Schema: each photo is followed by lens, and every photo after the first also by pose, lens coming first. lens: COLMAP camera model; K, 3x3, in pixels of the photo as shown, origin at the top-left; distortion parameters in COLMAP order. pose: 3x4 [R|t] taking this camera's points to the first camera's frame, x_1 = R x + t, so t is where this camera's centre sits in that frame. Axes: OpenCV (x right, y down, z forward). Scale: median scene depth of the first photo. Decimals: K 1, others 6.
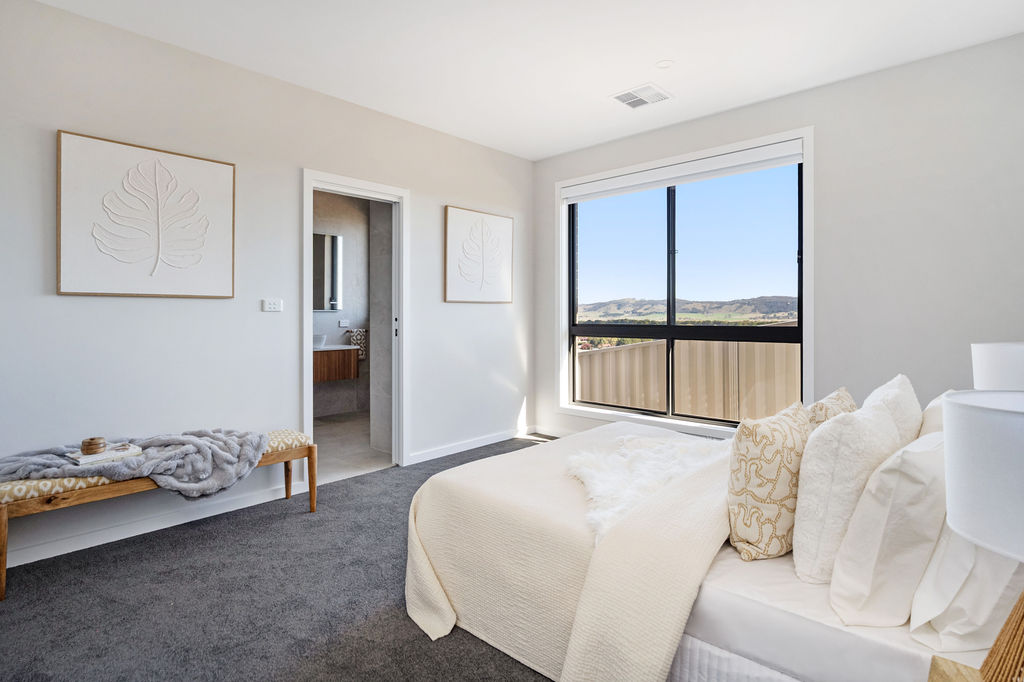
lens RADIAL K [[530.1, 0, 511.1], [0, 530.1, 318.4], [0, 0, 1]] dist [0.000180, 0.000051]
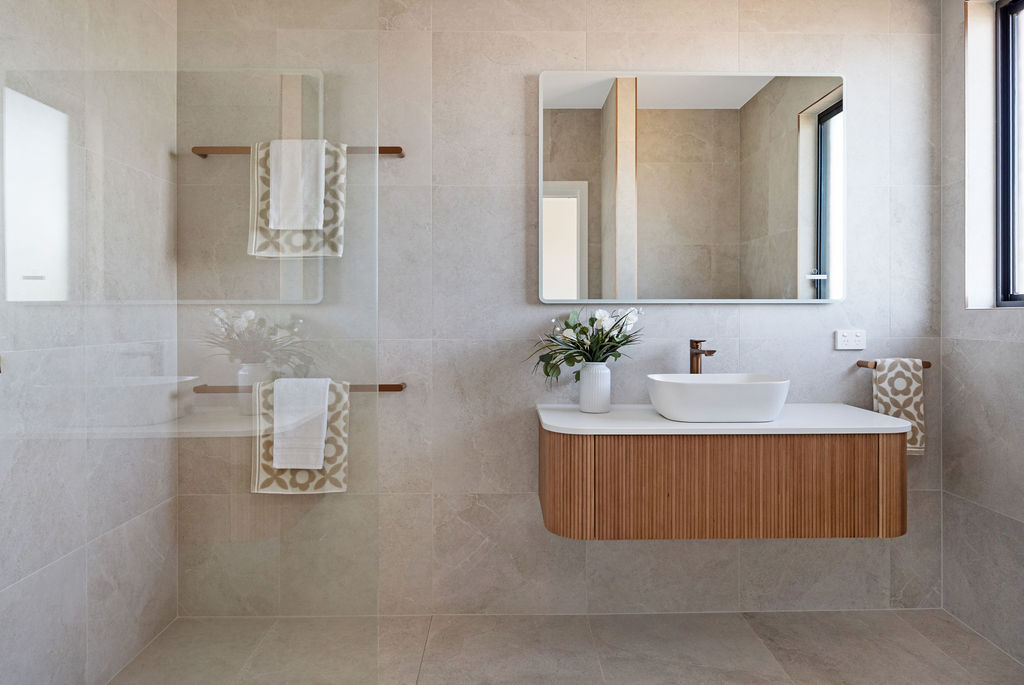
lens RADIAL K [[585.8, 0, 512.1], [0, 585.8, 303.8], [0, 0, 1]] dist [-0.001796, -0.000513]
pose [[0.685983, 0.001126, -0.727617, -0.195089], [0.000833, 0.999997, 0.002333, -0.013959], [0.727618, -0.002206, 0.685980, 0.599649]]
